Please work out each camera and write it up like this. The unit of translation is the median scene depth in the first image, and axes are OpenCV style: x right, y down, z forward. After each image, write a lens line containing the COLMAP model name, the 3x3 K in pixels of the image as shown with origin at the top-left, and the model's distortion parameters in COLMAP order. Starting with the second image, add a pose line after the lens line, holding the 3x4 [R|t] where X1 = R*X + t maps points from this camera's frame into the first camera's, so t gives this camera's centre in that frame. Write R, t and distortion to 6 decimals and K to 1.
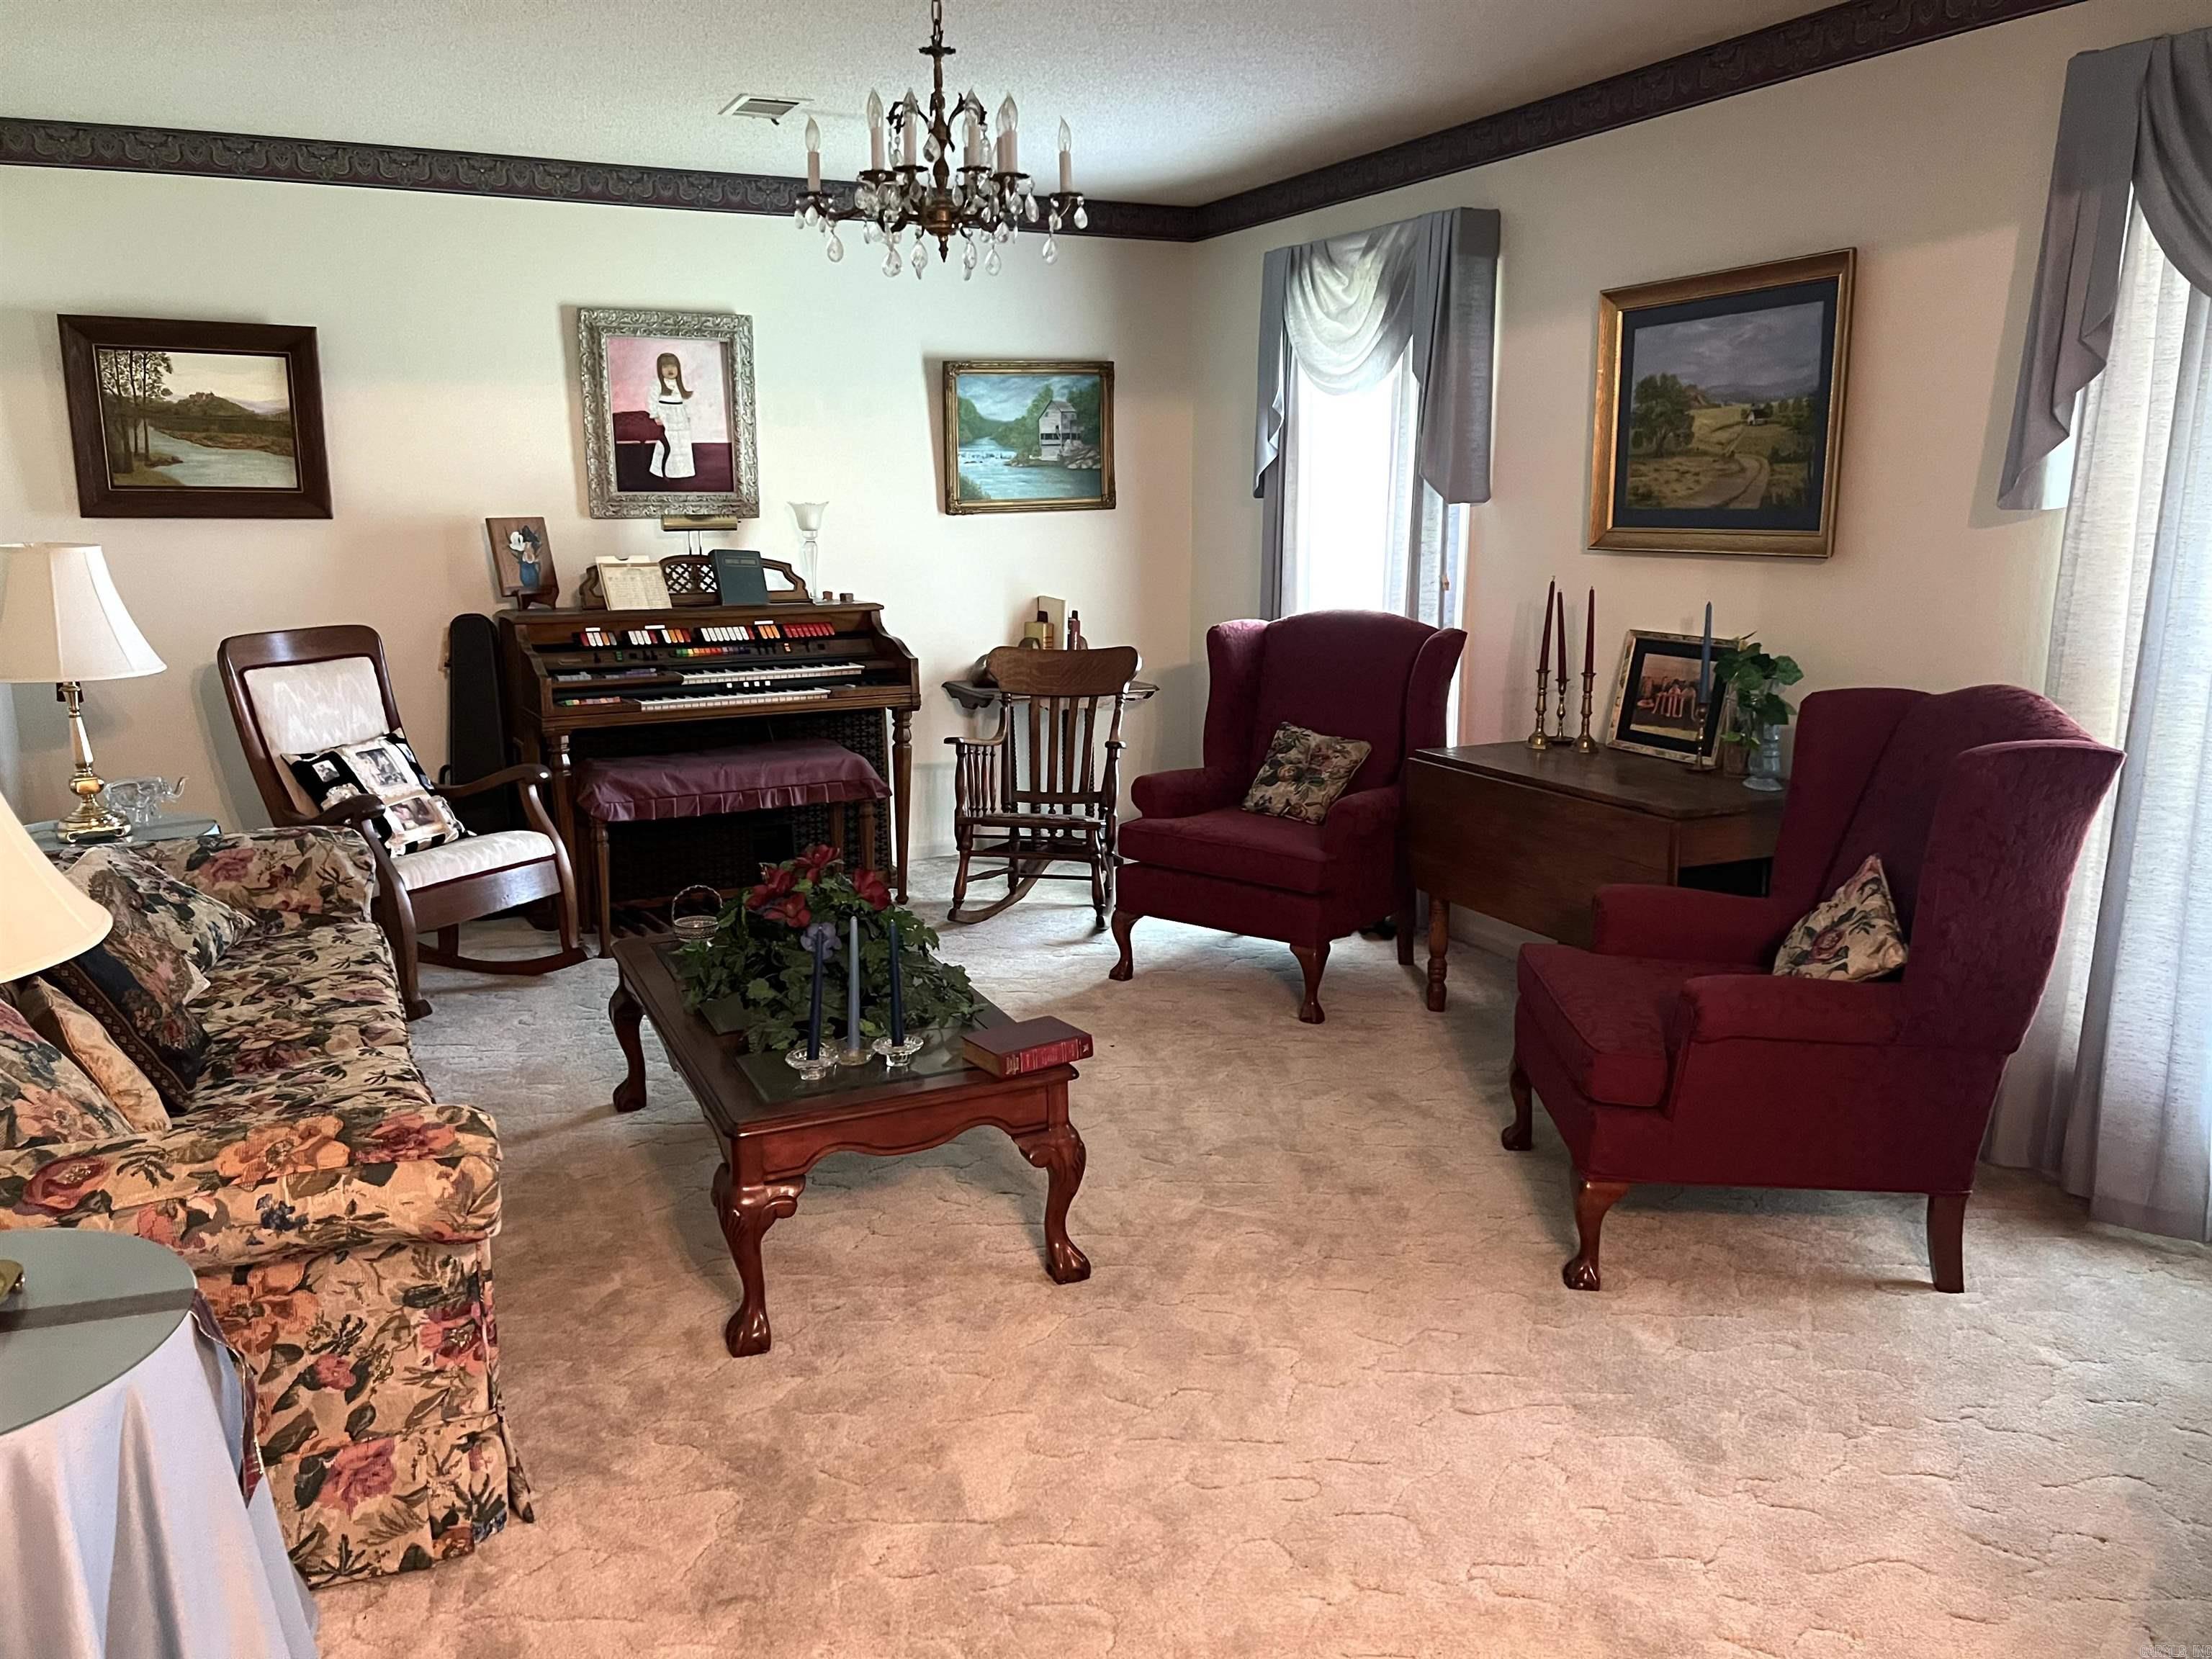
lens RADIAL K [[1670.2, 0, 1104.9], [0, 1670.2, 838.5], [0, 0, 1]] dist [0.069535, -0.062889]
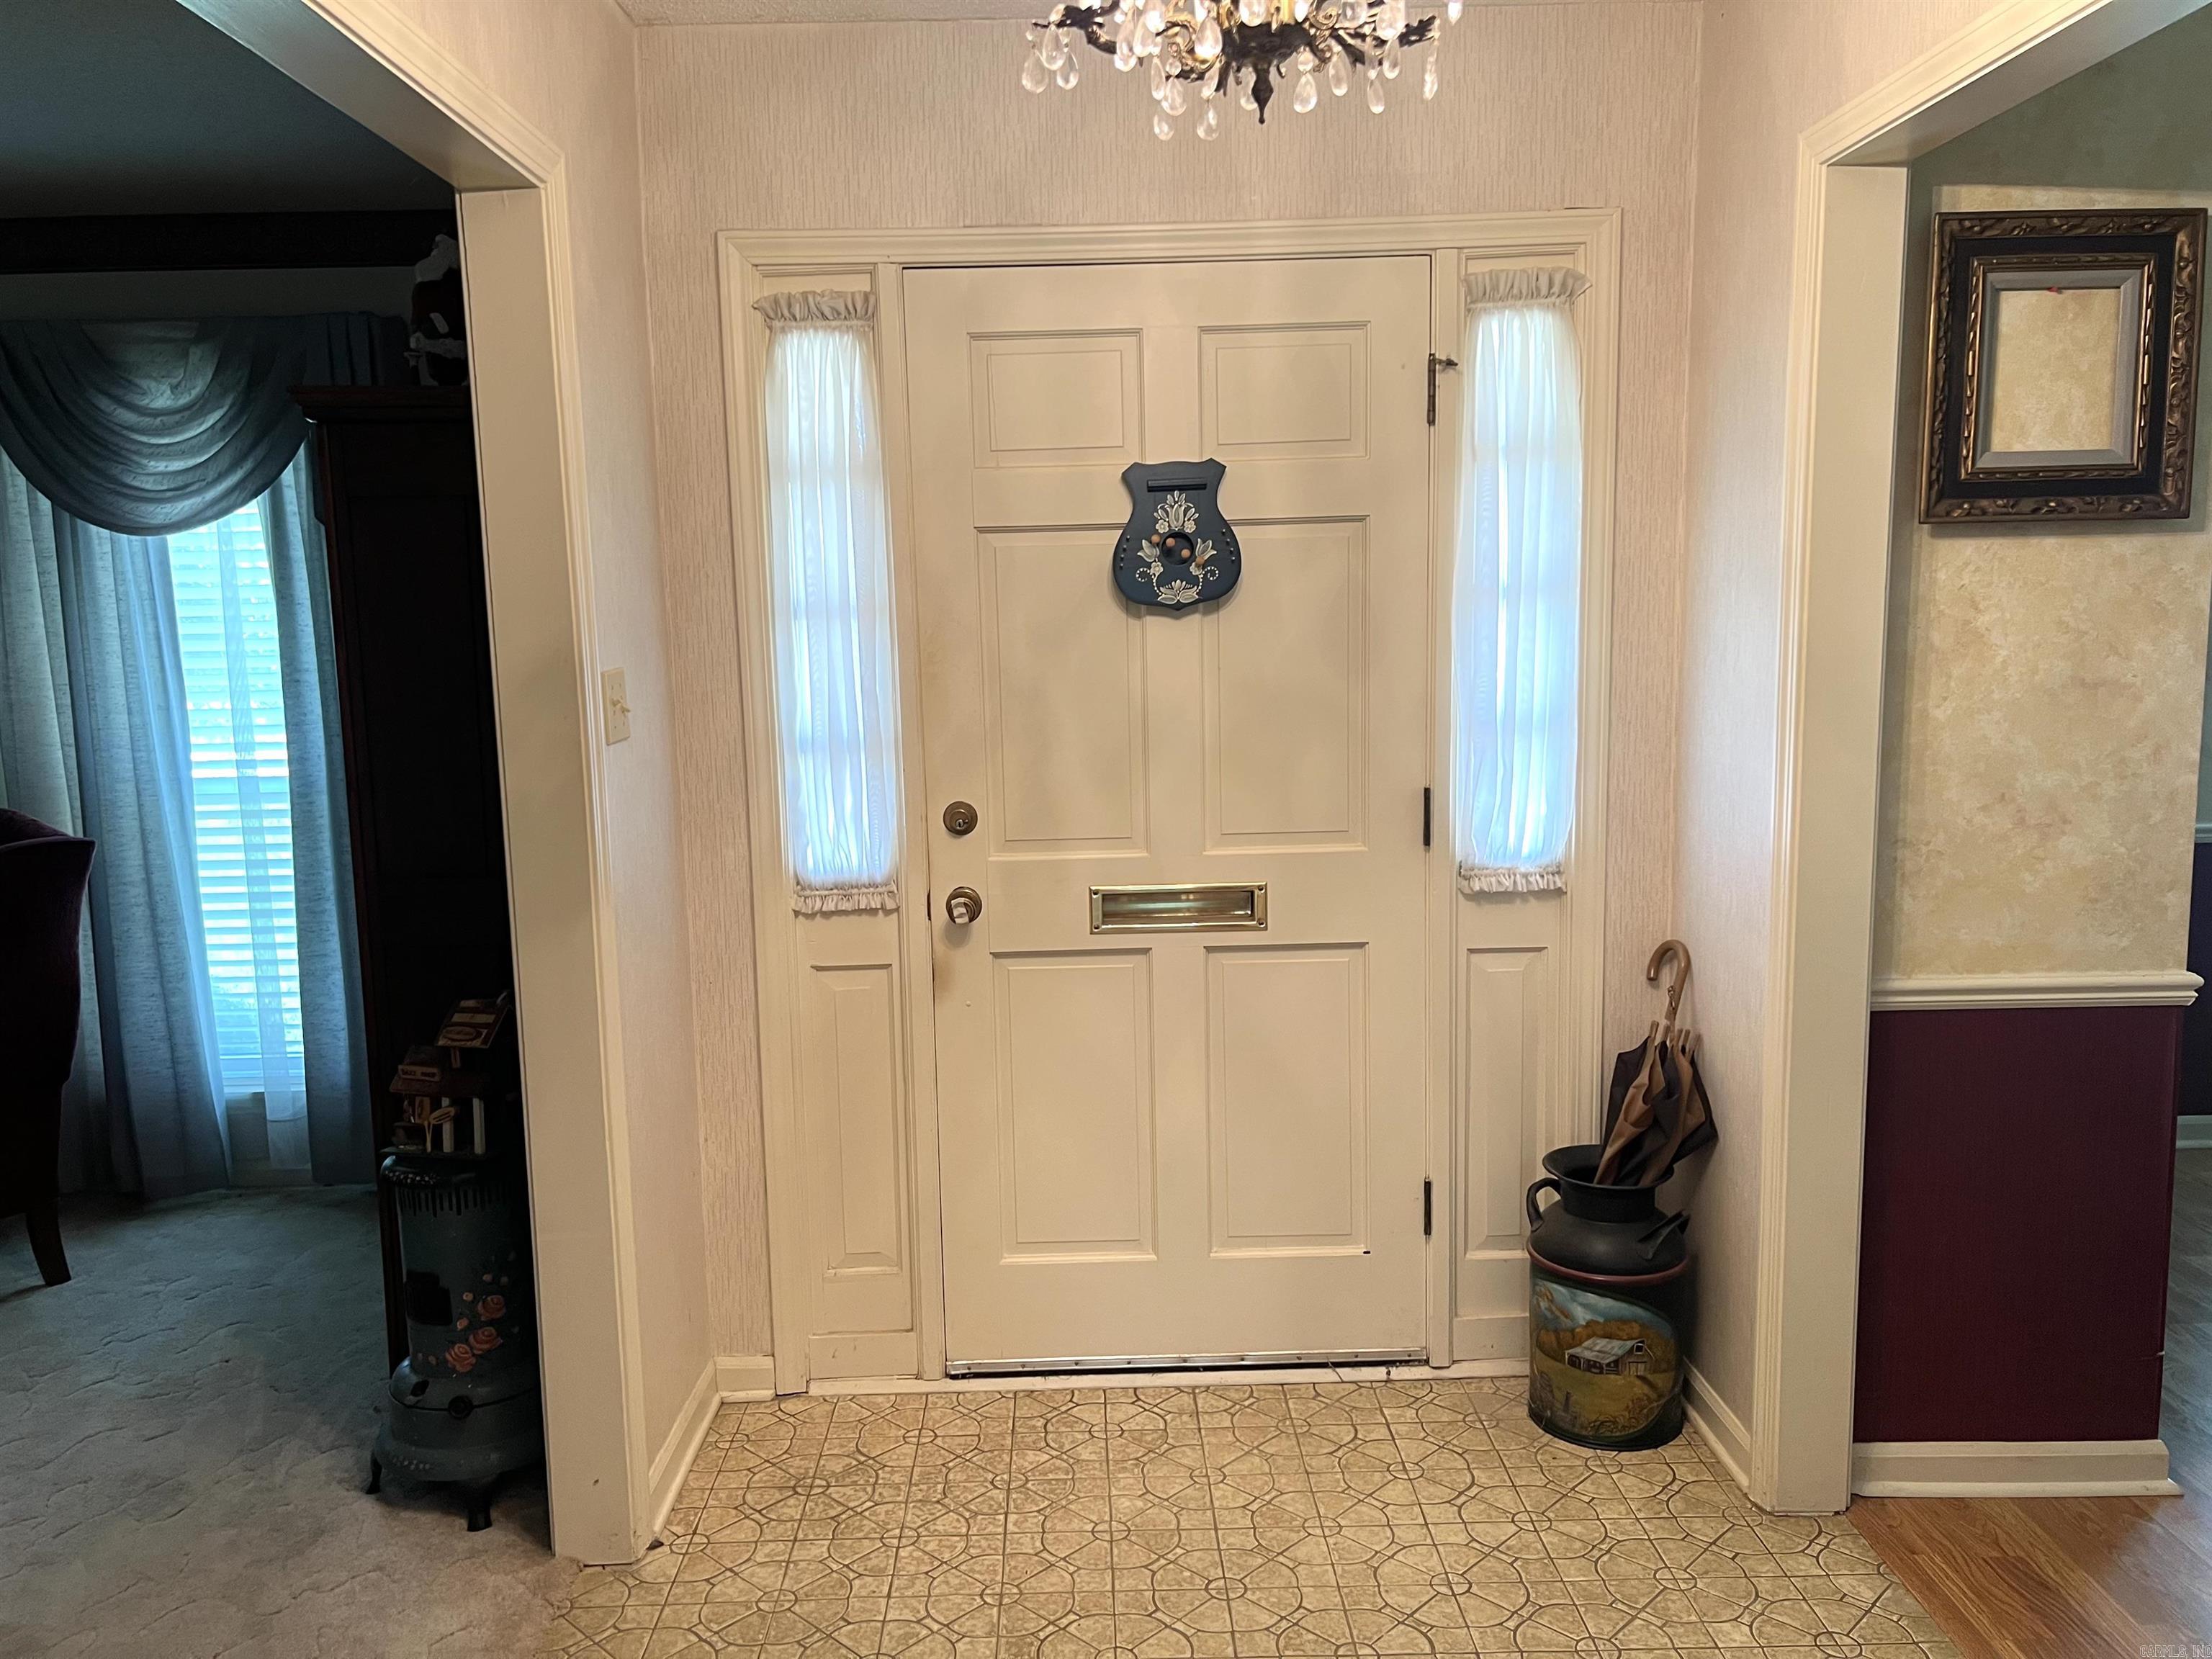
lens RADIAL K [[1670.2, 0, 1104.9], [0, 1670.2, 838.5], [0, 0, 1]] dist [0.069535, -0.062889]
pose [[0.415707, -0.130218, 0.900128, -0.267980], [0.219358, 0.974836, 0.039719, 0.066632], [-0.882649, 0.180939, 0.433810, -0.283408]]
